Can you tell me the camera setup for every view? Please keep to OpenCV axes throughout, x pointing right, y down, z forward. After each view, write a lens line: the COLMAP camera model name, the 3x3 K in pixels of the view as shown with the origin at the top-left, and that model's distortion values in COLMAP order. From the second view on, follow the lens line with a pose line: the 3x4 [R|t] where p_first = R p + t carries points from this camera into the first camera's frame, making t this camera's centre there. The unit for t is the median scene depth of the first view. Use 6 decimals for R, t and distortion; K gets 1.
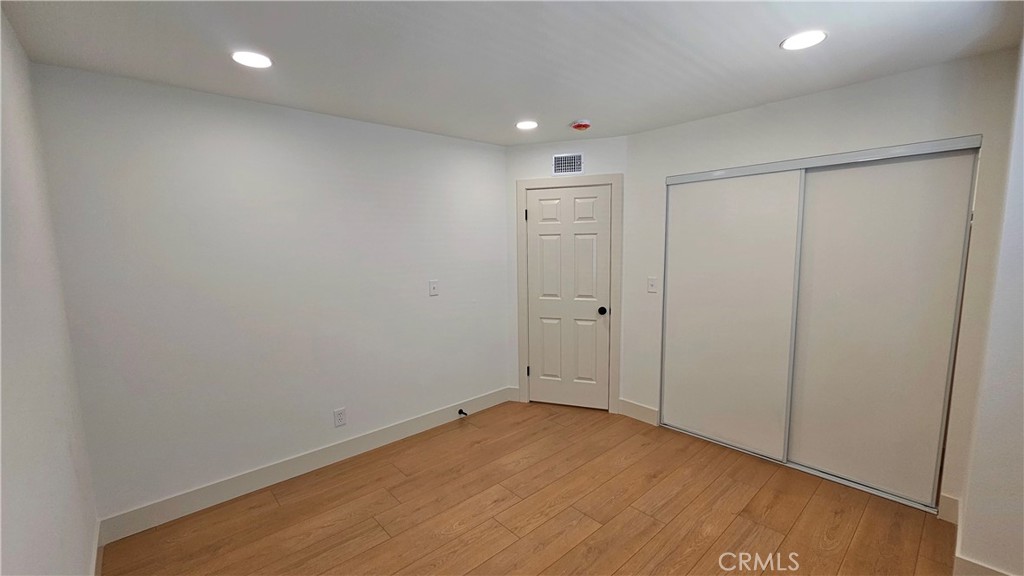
lens RADIAL K [[419.9, 0, 513.4], [0, 419.9, 293.2], [0, 0, 1]] dist [-0.001472, 0.000149]
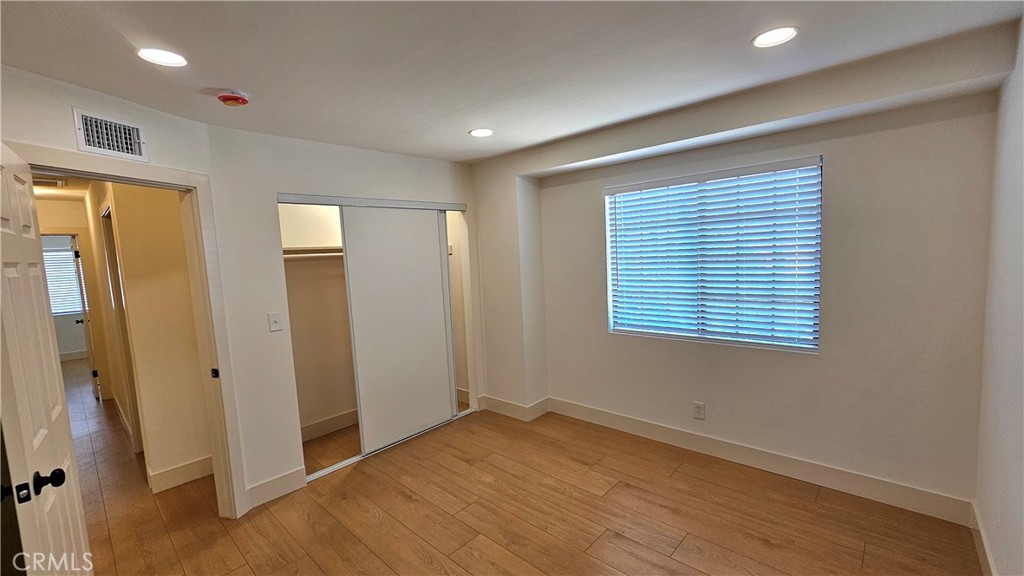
lens RADIAL K [[419.9, 0, 513.4], [0, 419.9, 293.2], [0, 0, 1]] dist [-0.001472, 0.000149]
pose [[-0.090607, -0.078257, 0.992807, -0.713903], [0.166740, 0.981644, 0.092594, -0.101921], [-0.981829, 0.173931, -0.075895, 0.827760]]
